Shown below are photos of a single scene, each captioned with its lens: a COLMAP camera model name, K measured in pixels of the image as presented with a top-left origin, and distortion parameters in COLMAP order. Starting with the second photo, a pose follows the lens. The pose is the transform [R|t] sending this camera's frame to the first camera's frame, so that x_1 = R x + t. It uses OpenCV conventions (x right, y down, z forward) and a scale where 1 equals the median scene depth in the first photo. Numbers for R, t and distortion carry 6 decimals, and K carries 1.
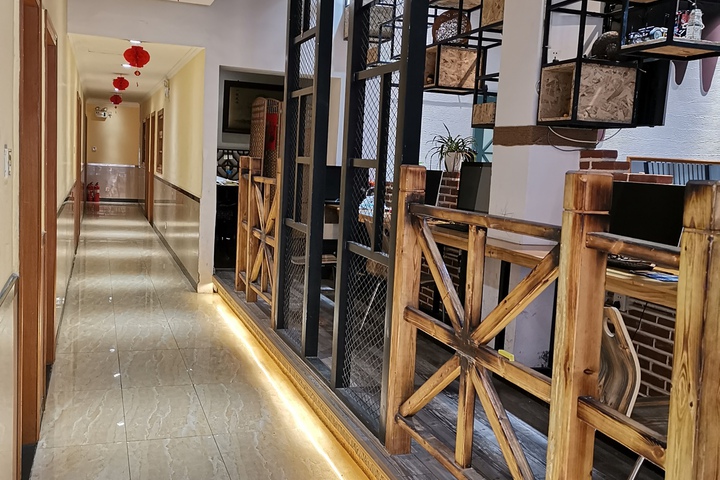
lens RADIAL K [[743.5, 0, 358.8], [0, 743.5, 243.7], [0, 0, 1]] dist [0.022792, 0.000000]
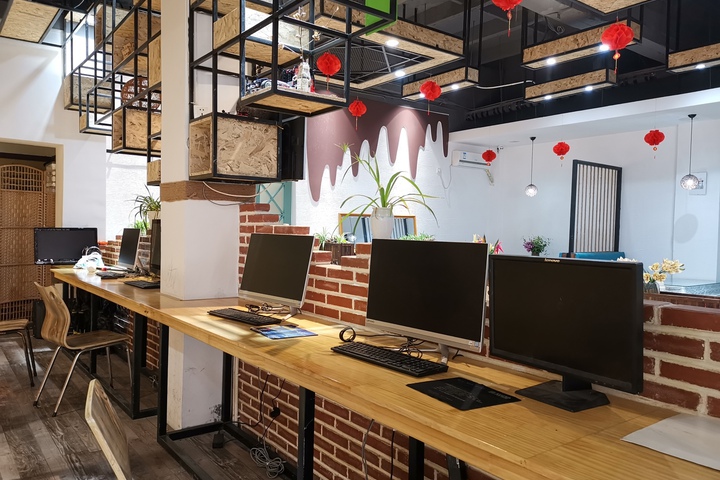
lens RADIAL K [[567.7, 0, 360.5], [0, 567.7, 238.0], [0, 0, 1]] dist [0.030039, -0.030545]
pose [[0.949380, -0.035395, 0.312129, 0.221963], [0.060931, 0.995510, -0.072438, -0.011895], [-0.308164, 0.087790, 0.947274, 0.213418]]
